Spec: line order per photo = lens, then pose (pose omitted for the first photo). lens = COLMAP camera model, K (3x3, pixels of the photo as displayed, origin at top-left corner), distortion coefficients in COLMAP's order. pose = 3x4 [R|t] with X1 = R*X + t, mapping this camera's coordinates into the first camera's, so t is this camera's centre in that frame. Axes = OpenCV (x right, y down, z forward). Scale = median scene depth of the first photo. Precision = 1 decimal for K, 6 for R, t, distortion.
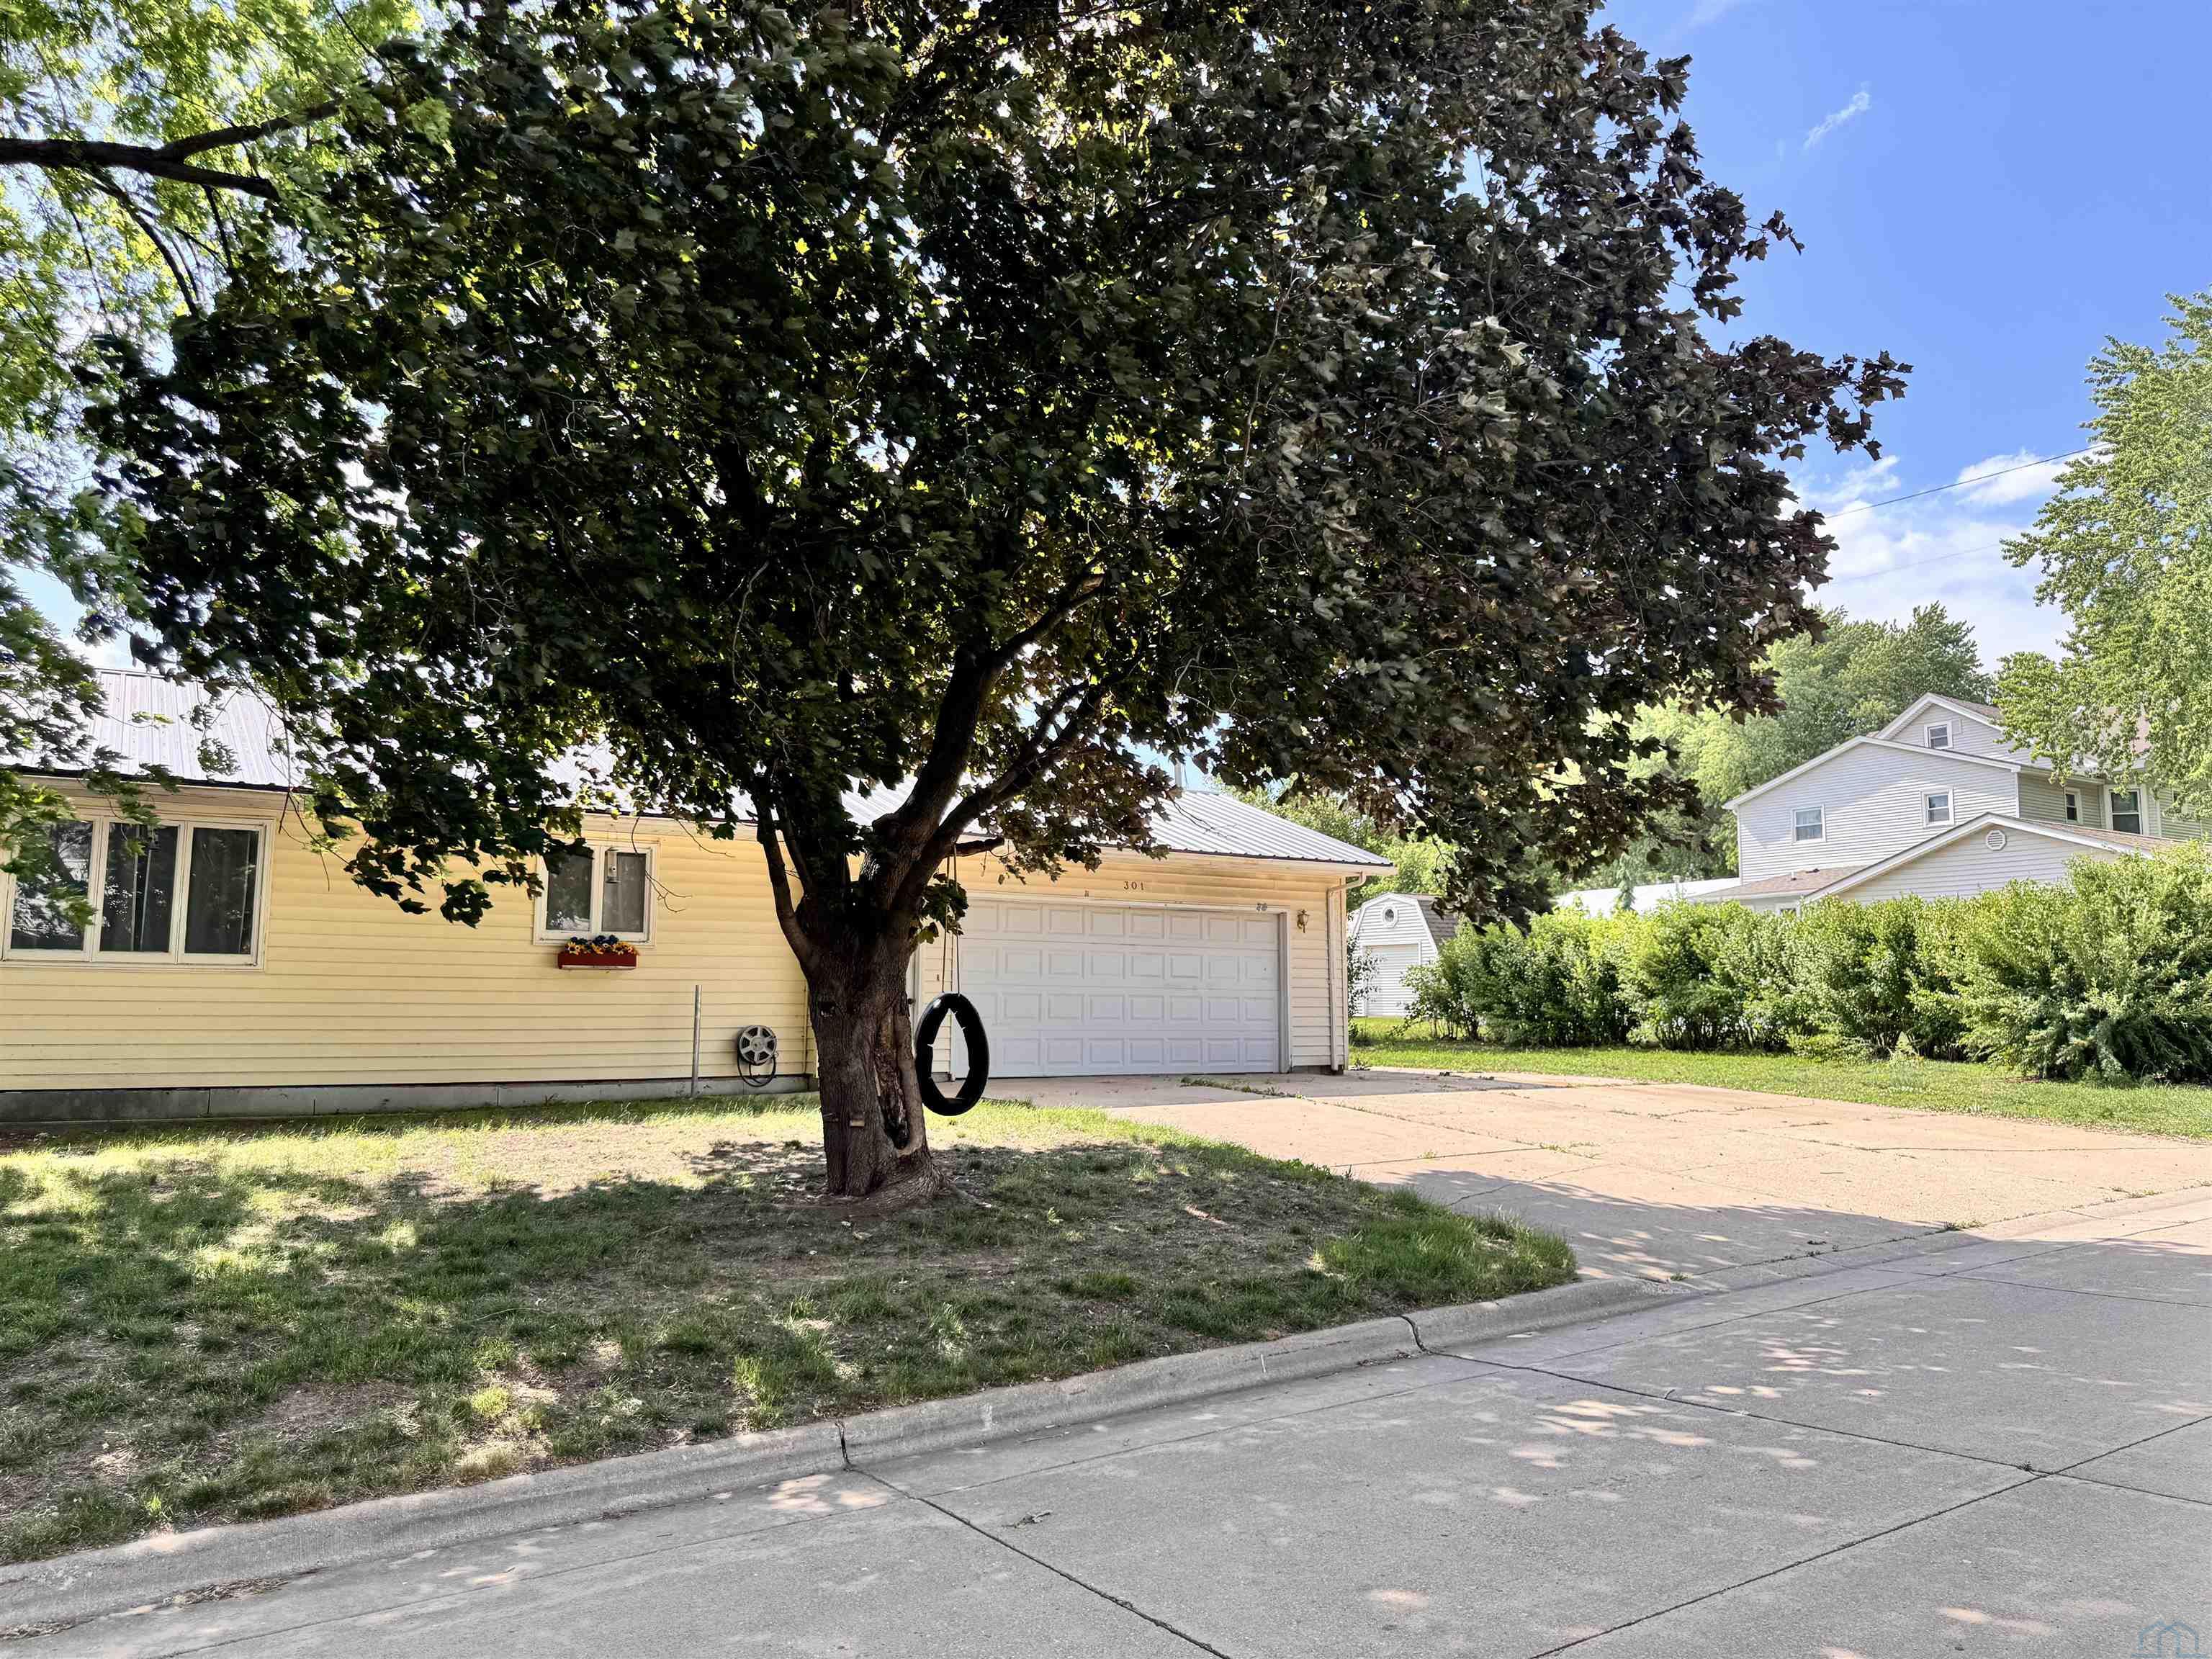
lens RADIAL K [[1558.9, 0, 1118.0], [0, 1558.9, 837.5], [0, 0, 1]] dist [0.037557, -0.038233]
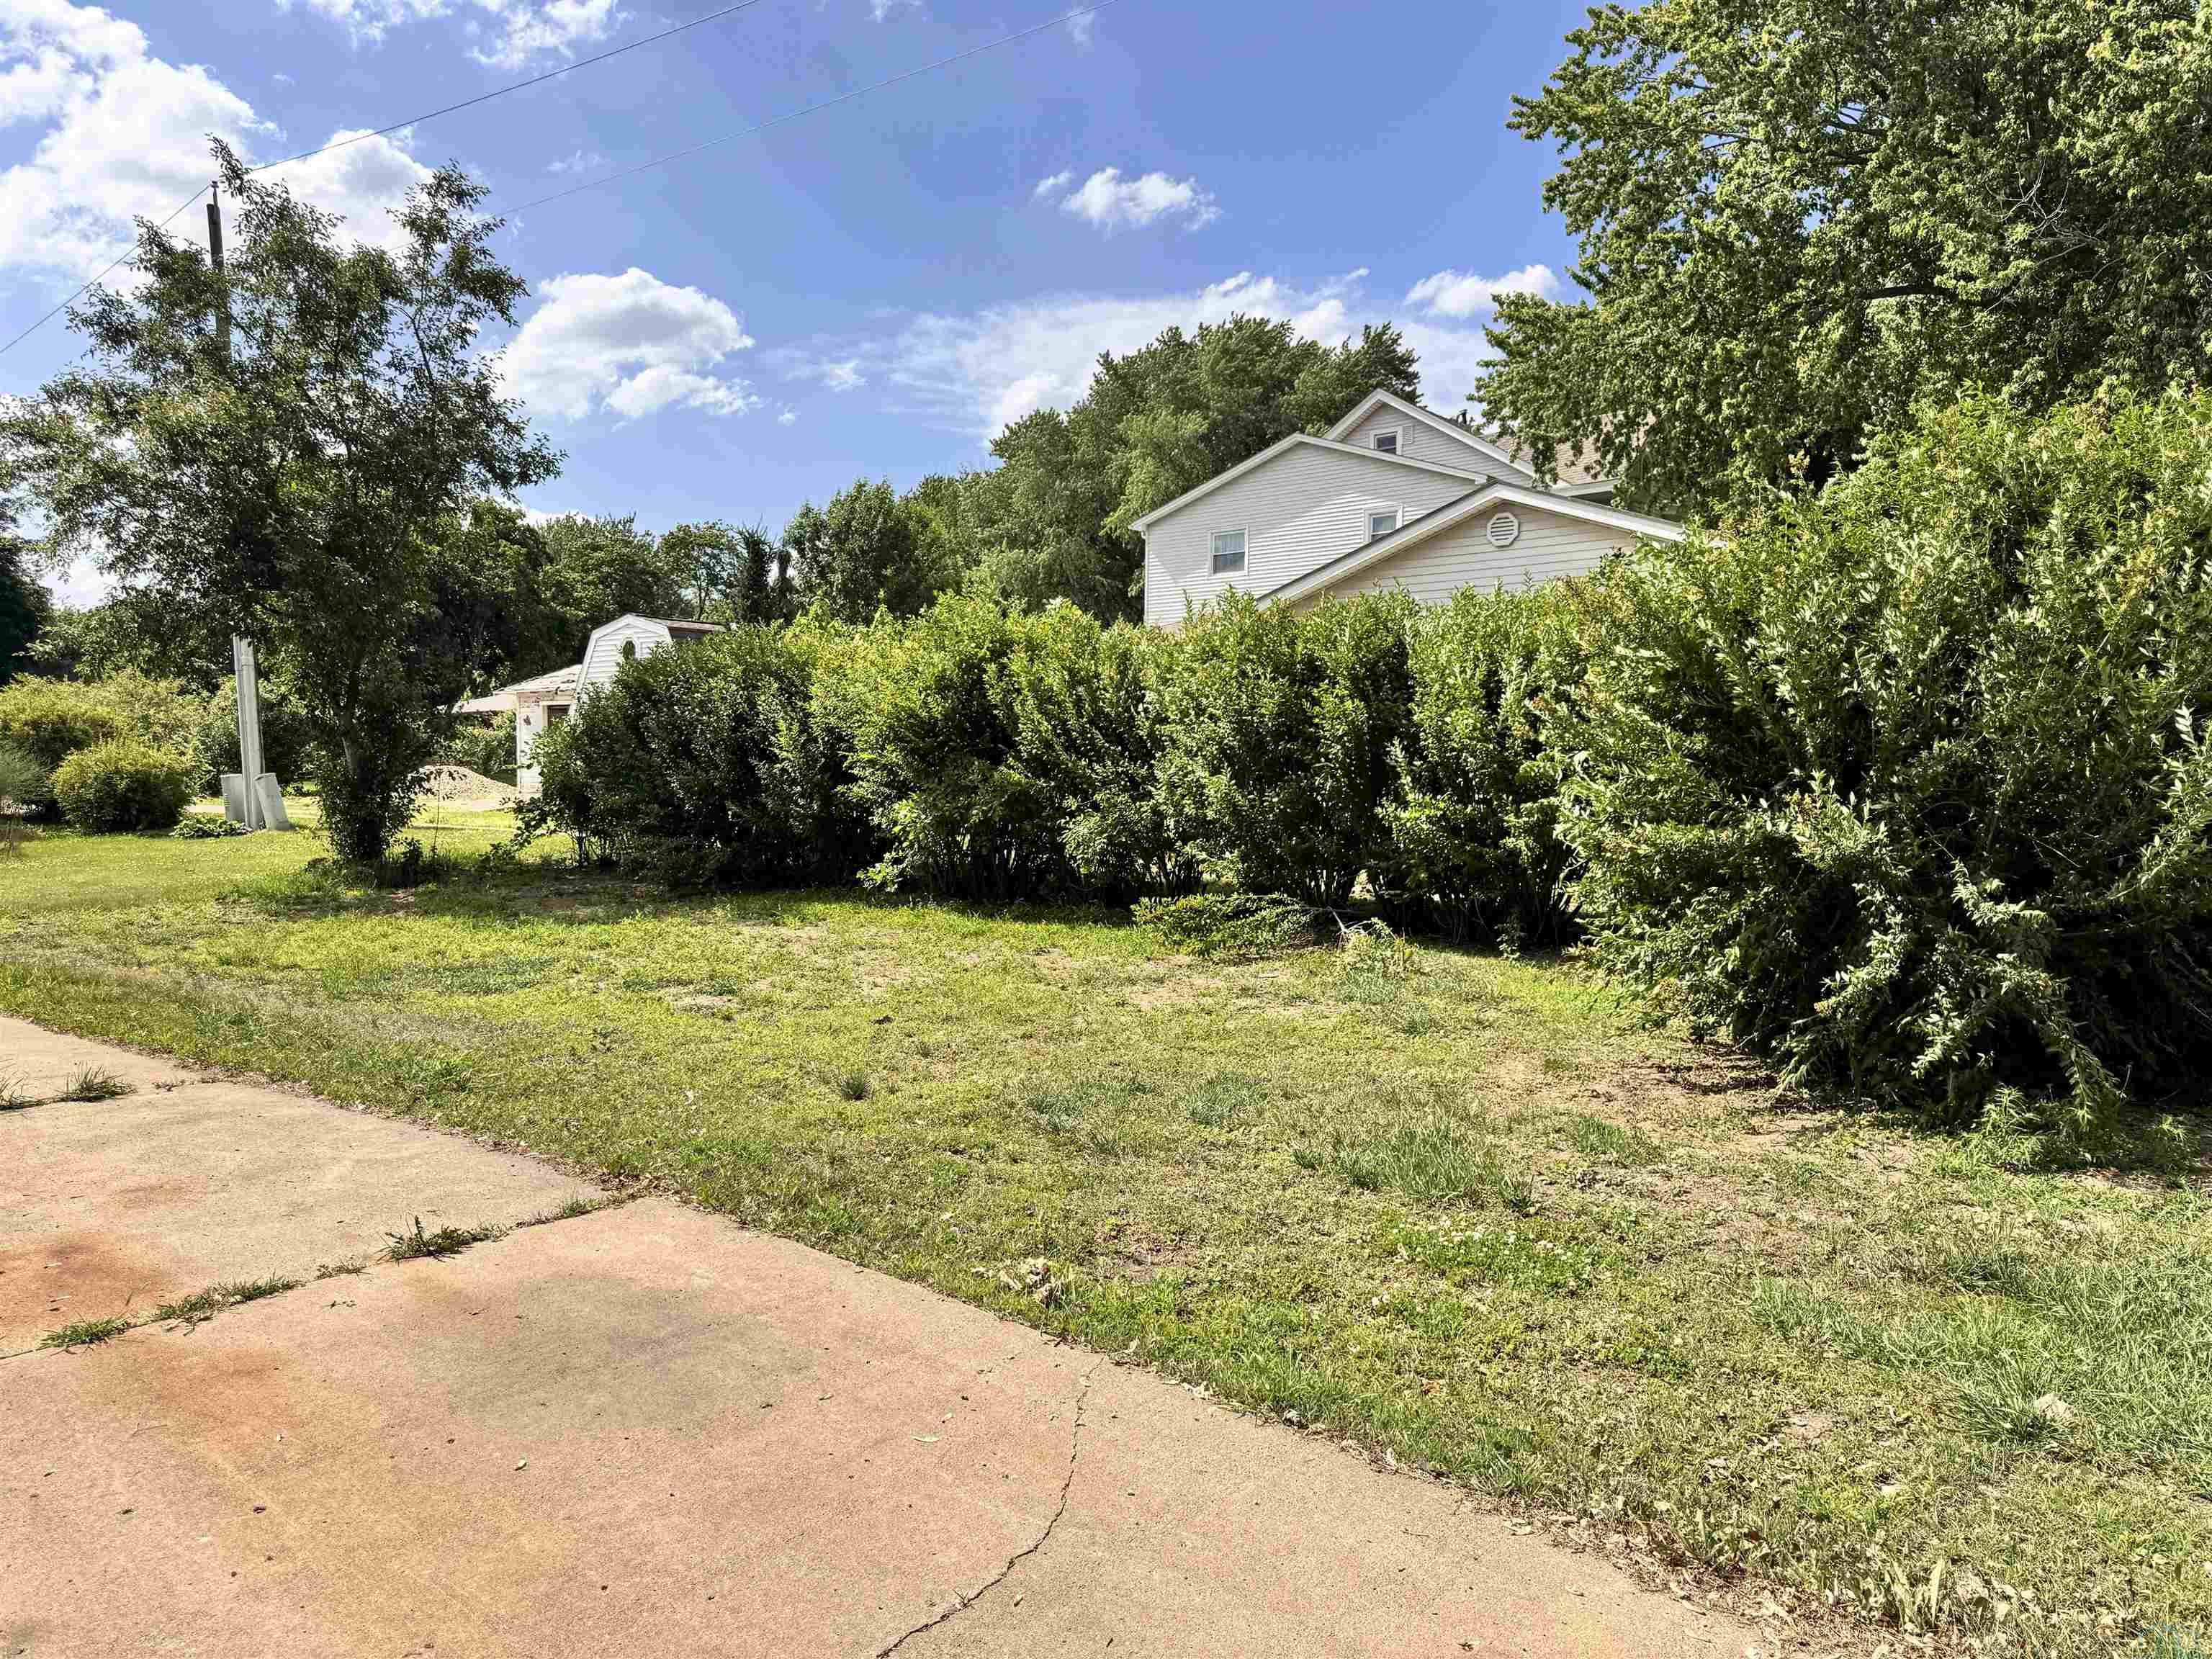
lens RADIAL K [[1558.9, 0, 1097.2], [0, 1558.9, 835.3], [0, 0, 1]] dist [0.037557, -0.038233]
pose [[0.946833, -0.009598, 0.321583, 0.047851], [-0.037922, 0.989258, 0.141179, 0.008448], [-0.319483, -0.145868, 0.936297, 0.103041]]
